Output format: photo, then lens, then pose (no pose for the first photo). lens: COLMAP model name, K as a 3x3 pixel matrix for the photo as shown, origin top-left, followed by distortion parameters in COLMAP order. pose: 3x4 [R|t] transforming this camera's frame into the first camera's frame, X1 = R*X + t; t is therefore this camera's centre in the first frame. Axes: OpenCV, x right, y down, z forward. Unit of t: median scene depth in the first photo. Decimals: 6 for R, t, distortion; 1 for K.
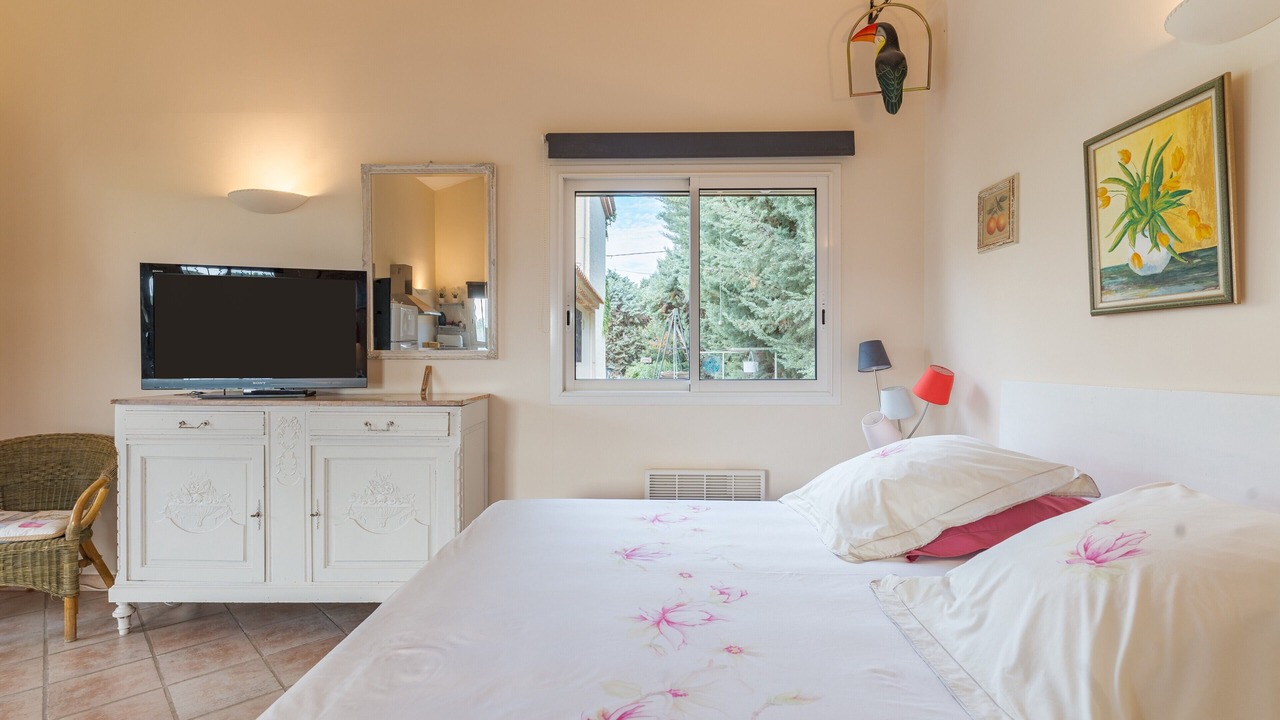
lens RADIAL K [[604.8, 0, 642.1], [0, 604.8, 359.2], [0, 0, 1]] dist [-0.000299, 0.000225]
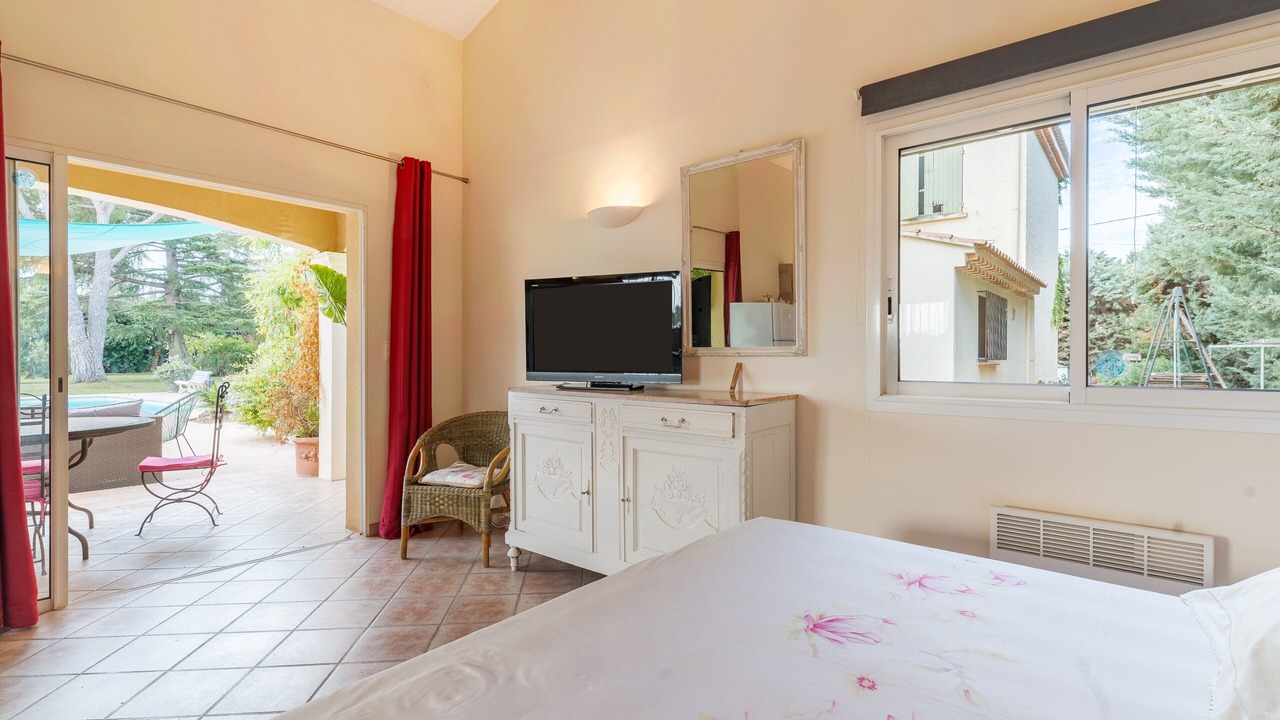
lens RADIAL K [[604.8, 0, 642.1], [0, 604.8, 359.2], [0, 0, 1]] dist [-0.000299, 0.000225]
pose [[0.772918, 0.003909, -0.634493, 0.141405], [-0.000392, 0.999984, 0.005683, -0.000573], [0.634505, -0.004143, 0.772907, 0.156996]]
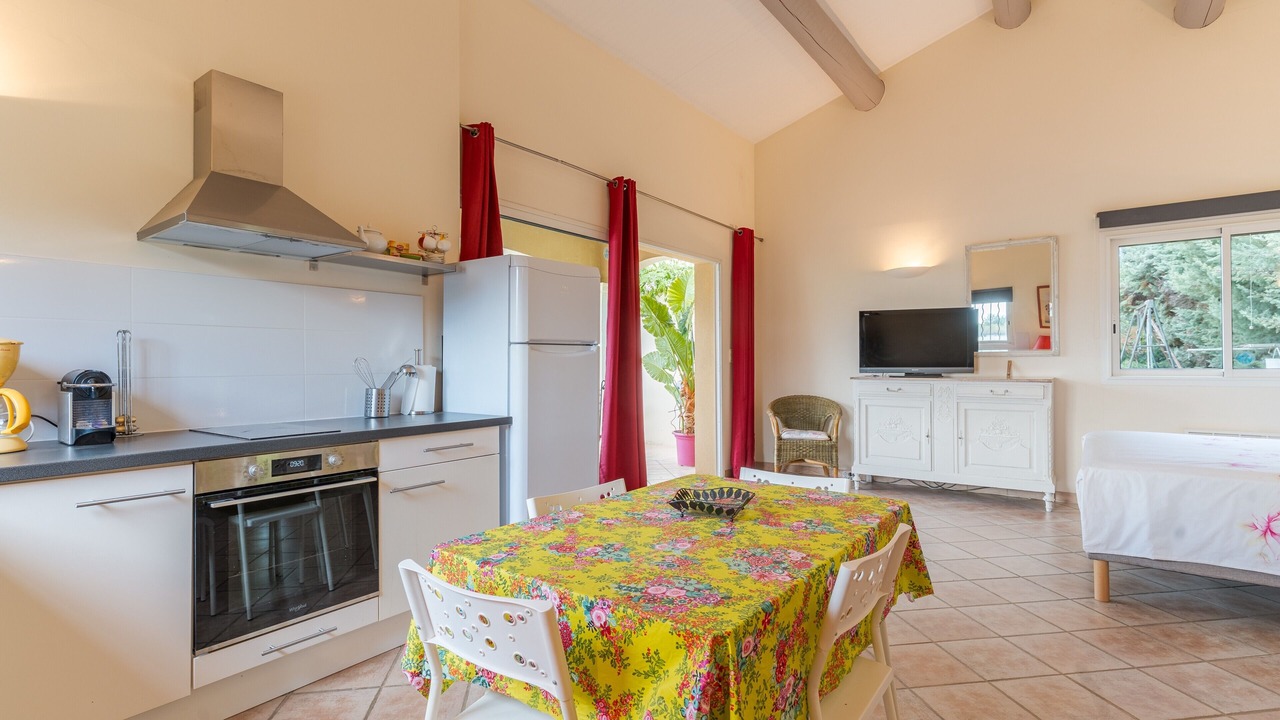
lens RADIAL K [[604.8, 0, 642.1], [0, 604.8, 359.2], [0, 0, 1]] dist [-0.000299, 0.000225]
pose [[0.810037, -0.008459, -0.586317, -0.197222], [0.006582, 0.999964, -0.005334, 0.009517], [0.586341, 0.000461, 0.810064, -0.967833]]
